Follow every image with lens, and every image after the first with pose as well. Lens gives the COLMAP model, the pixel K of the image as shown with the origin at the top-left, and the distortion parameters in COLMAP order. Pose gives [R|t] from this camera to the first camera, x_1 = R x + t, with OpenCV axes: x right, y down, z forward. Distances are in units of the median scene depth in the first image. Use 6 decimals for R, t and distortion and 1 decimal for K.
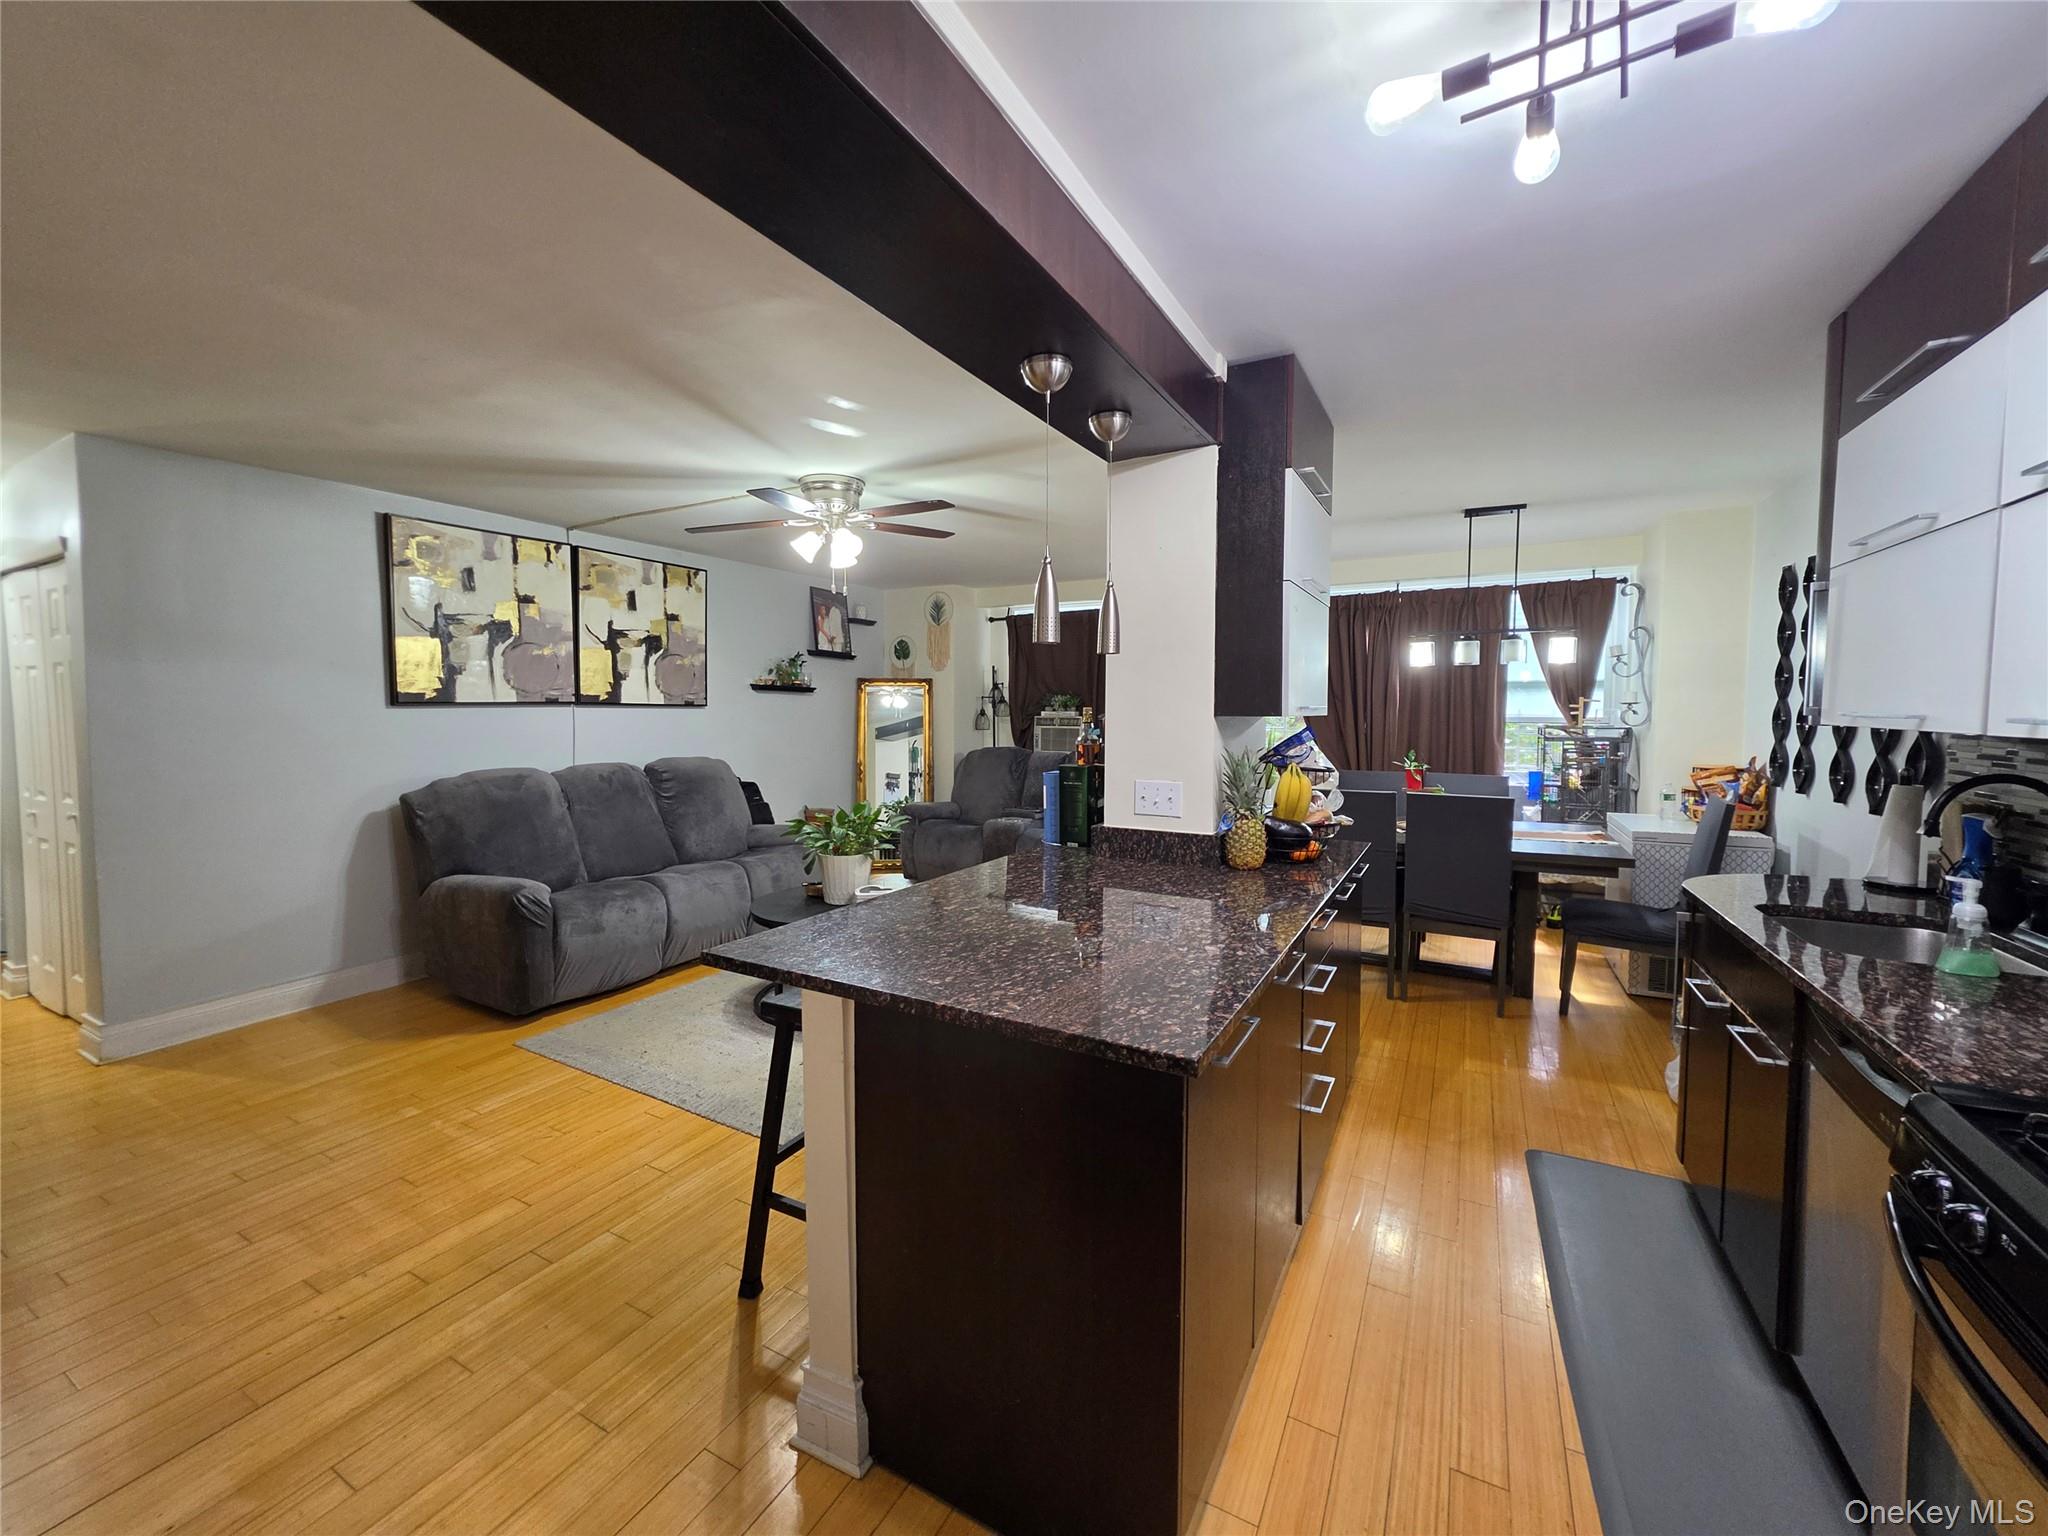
lens RADIAL K [[819.1, 0, 1021.4], [0, 819.1, 749.2], [0, 0, 1]] dist [-0.006674, 0.001909]
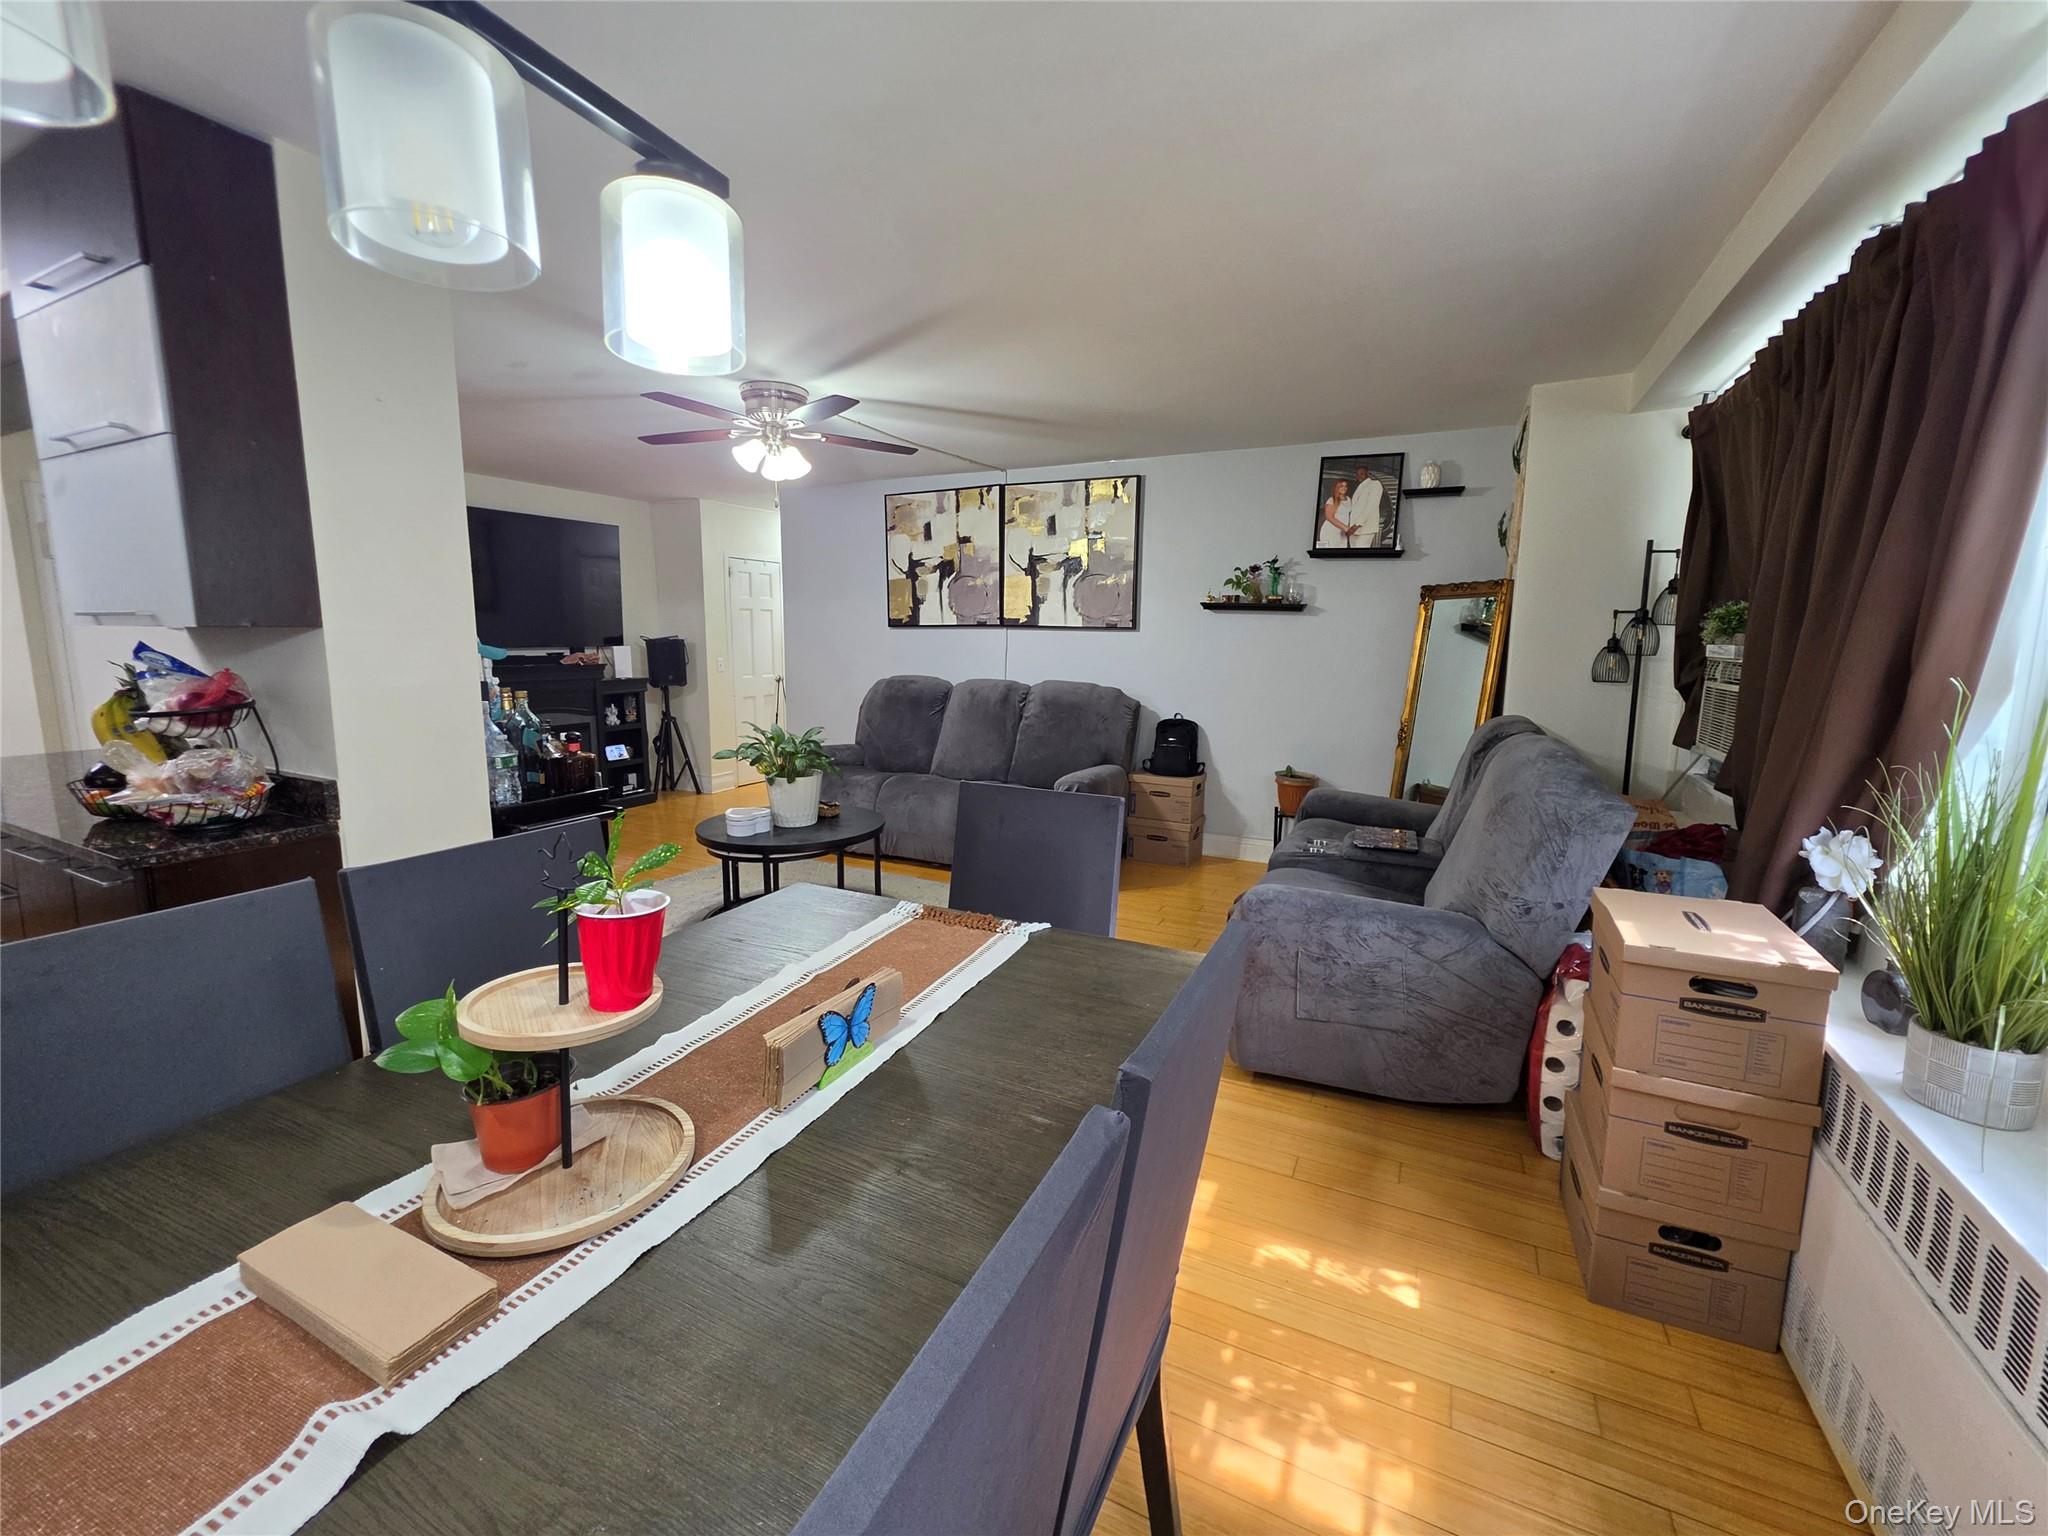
lens RADIAL K [[834.1, 0, 1028.0], [0, 834.1, 741.6], [0, 0, 1]] dist [-0.001319, 0.000318]
pose [[0.043302, 0.128389, -0.990778, 0.690285], [-0.061279, 0.990182, 0.125634, -0.049043], [0.997181, 0.055274, 0.050745, 1.078521]]
